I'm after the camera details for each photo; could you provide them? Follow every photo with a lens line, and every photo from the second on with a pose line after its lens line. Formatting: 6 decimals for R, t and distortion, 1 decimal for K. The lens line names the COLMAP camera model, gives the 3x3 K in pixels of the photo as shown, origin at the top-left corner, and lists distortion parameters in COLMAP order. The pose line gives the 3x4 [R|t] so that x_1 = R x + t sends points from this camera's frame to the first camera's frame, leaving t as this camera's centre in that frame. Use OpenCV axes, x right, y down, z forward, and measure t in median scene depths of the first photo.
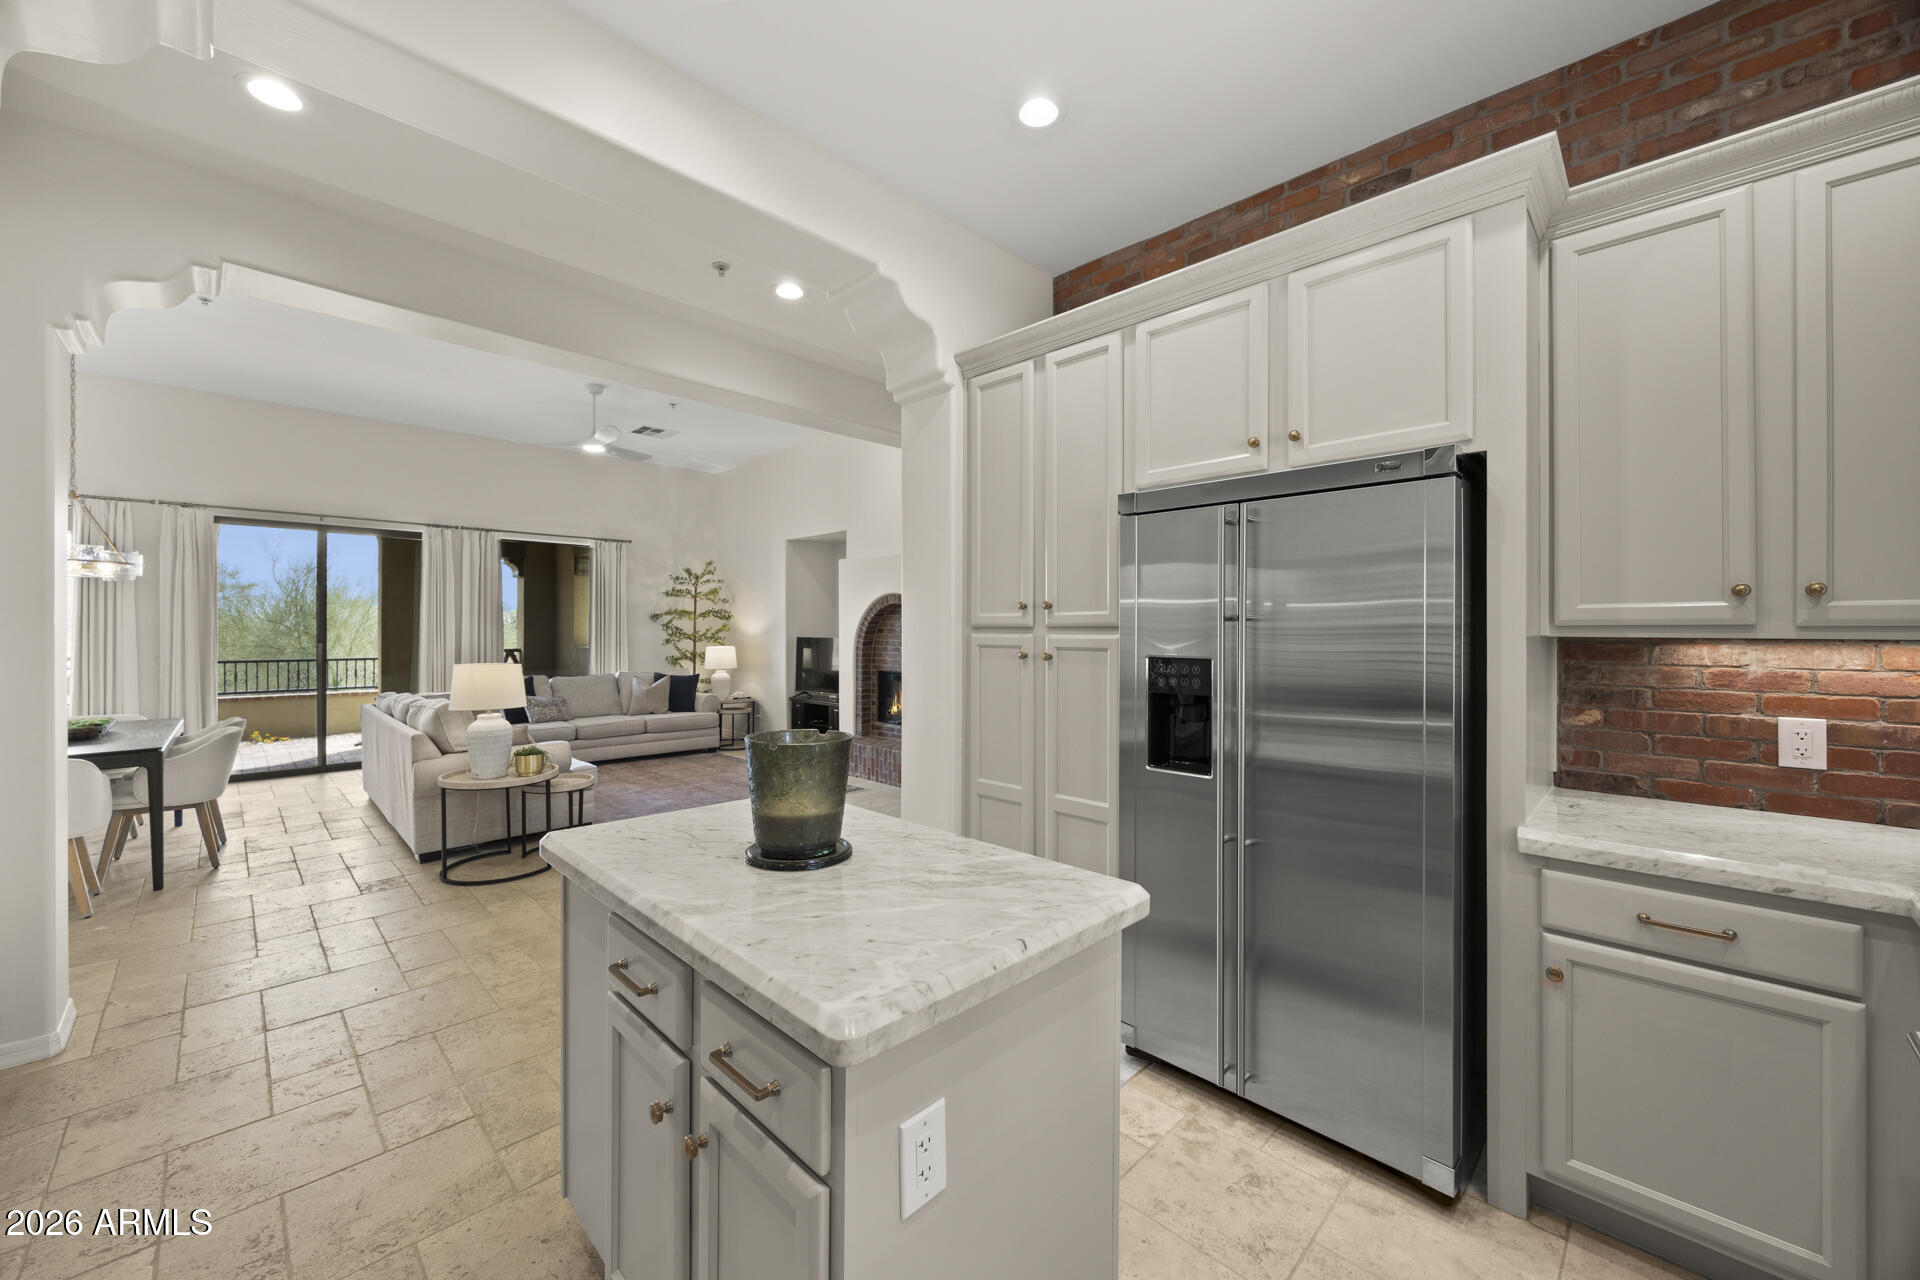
lens RADIAL K [[730.6, 0, 968.6], [0, 730.6, 630.6], [0, 0, 1]] dist [-0.005979, -0.000140]
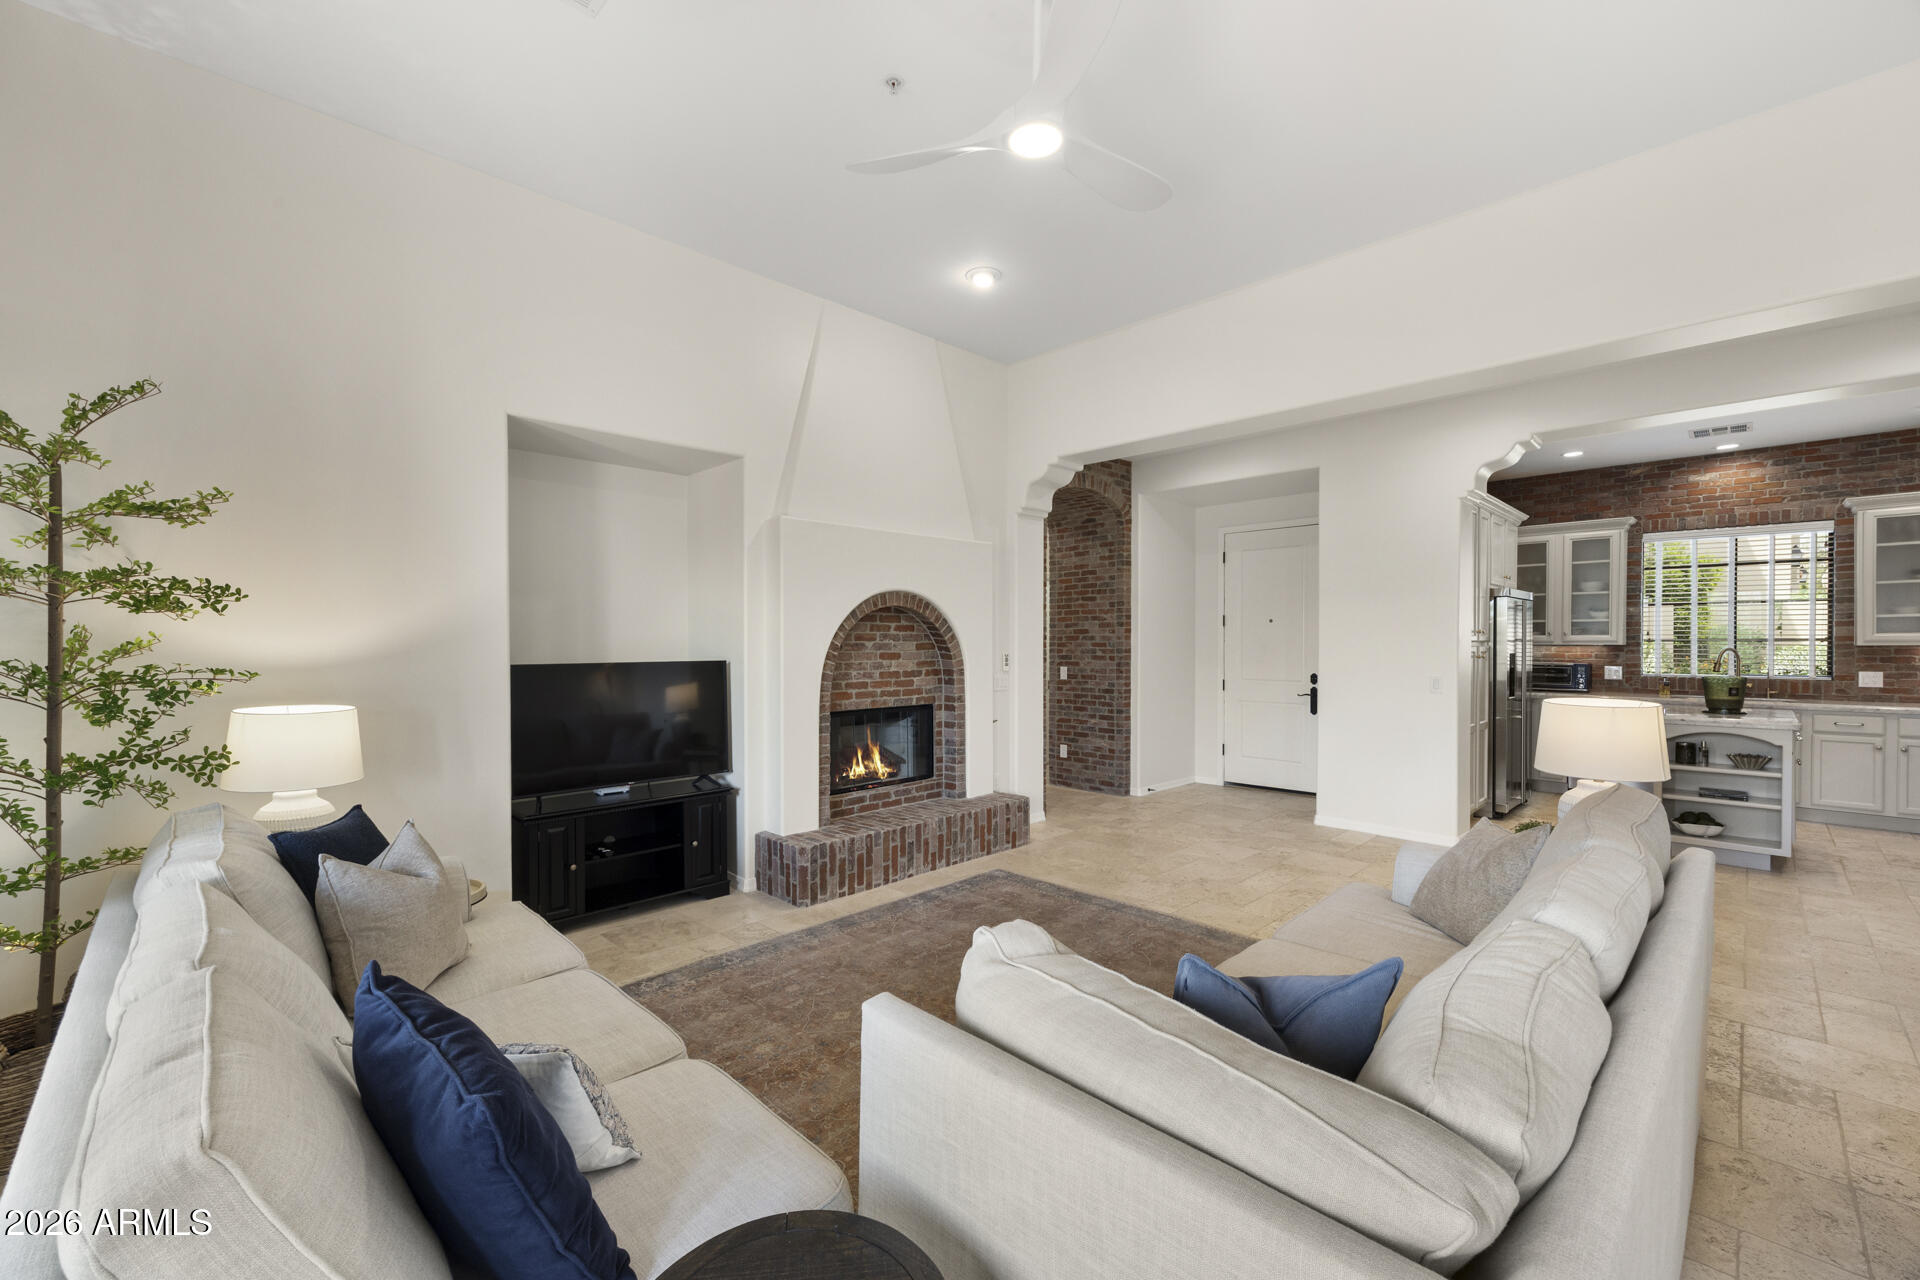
lens RADIAL K [[772.6, 0, 958.6], [0, 772.6, 650.7], [0, 0, 1]] dist [0.000237, -0.000422]
pose [[0.017465, -0.014680, 0.999740, -0.683473], [0.001791, 0.999891, 0.014651, -0.005196], [-0.999846, 0.001535, 0.017489, 0.785813]]
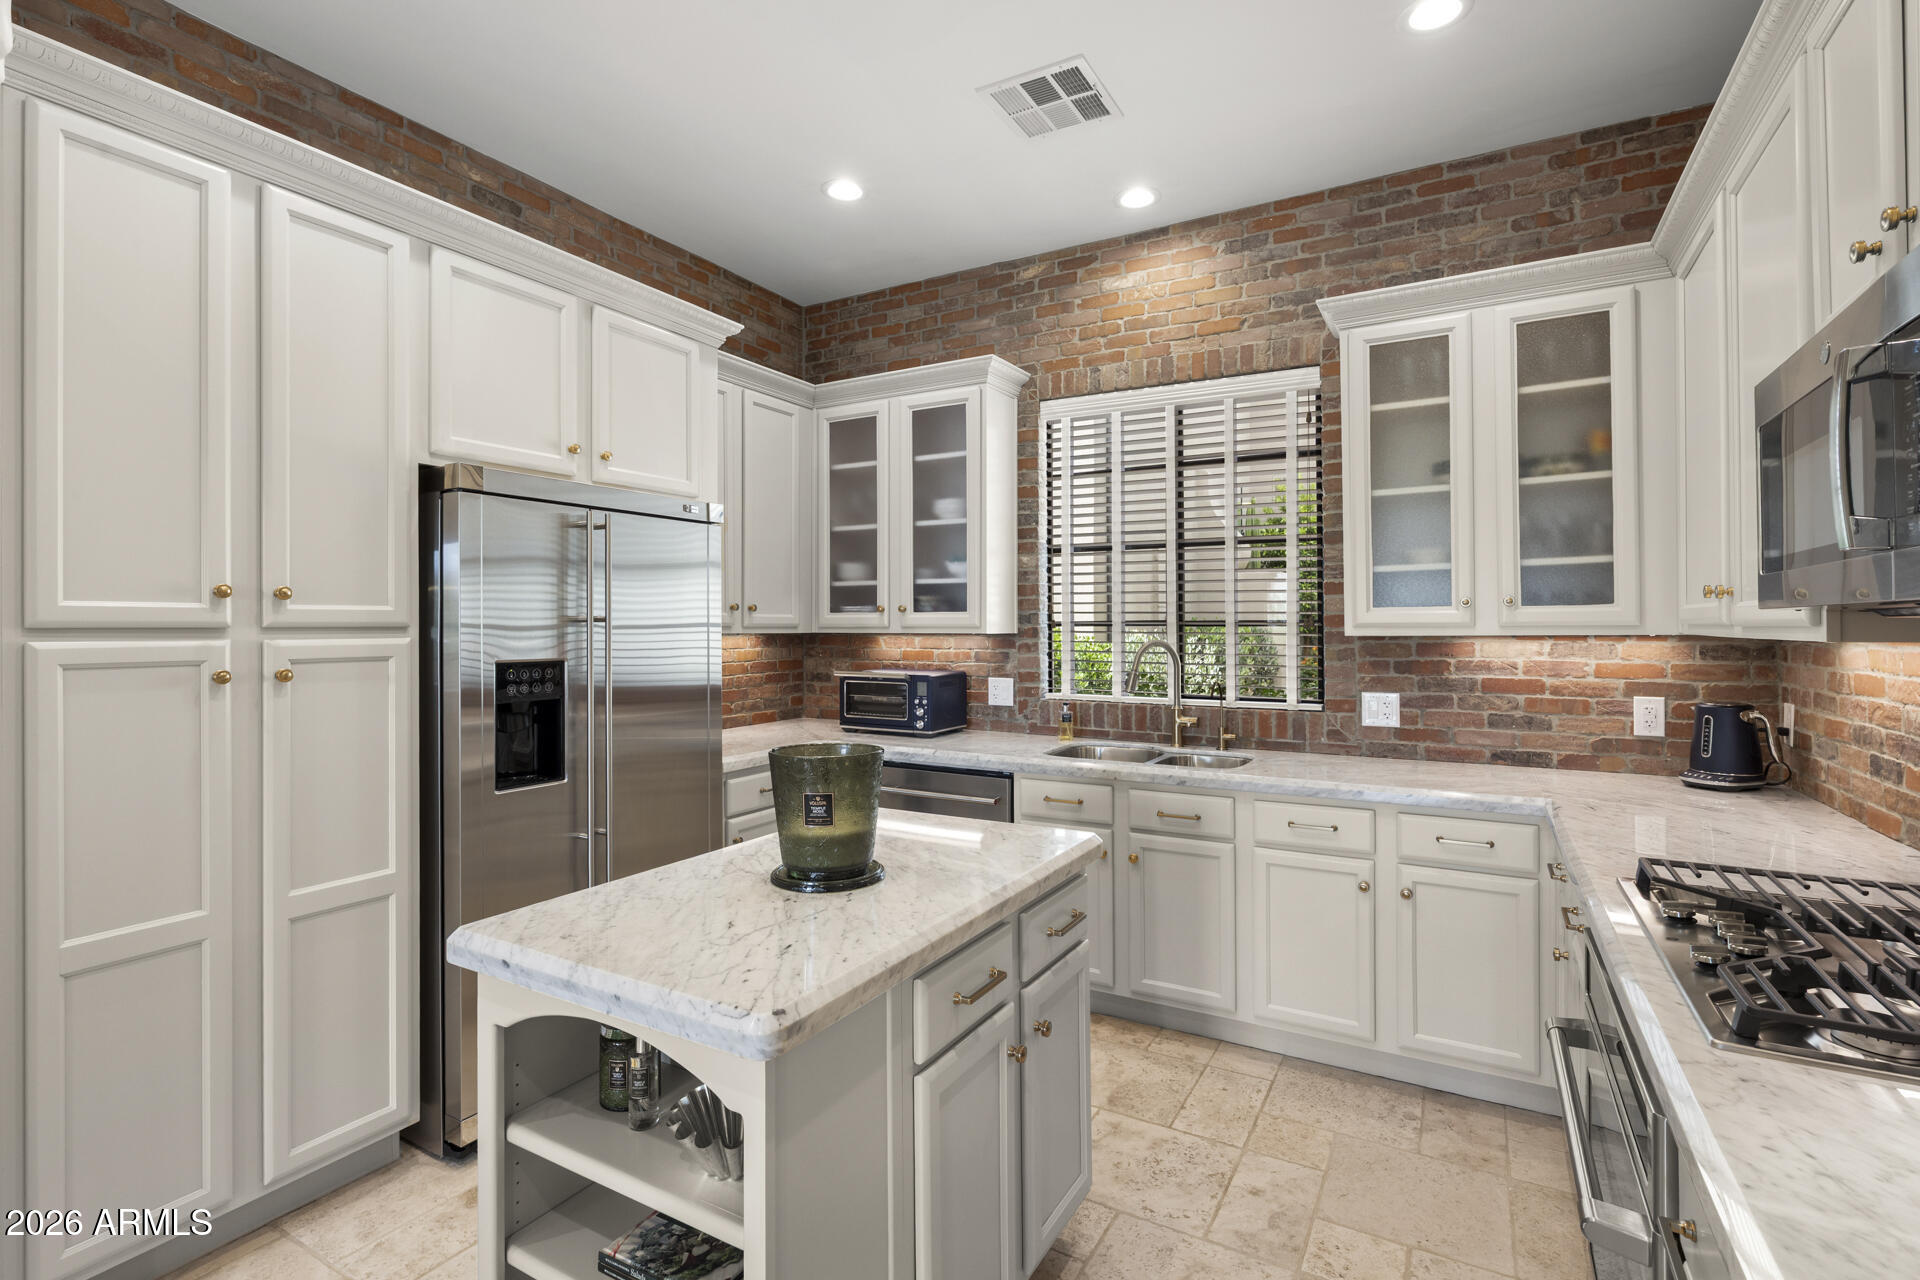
lens RADIAL K [[898.8, 0, 965.5], [0, 898.8, 618.8], [0, 0, 1]] dist [-0.011291, 0.000441]
pose [[-0.262014, 0.003758, 0.965057, -0.278790], [-0.000802, 0.999991, -0.004112, -0.003668], [-0.965064, -0.001852, -0.262009, 0.227549]]
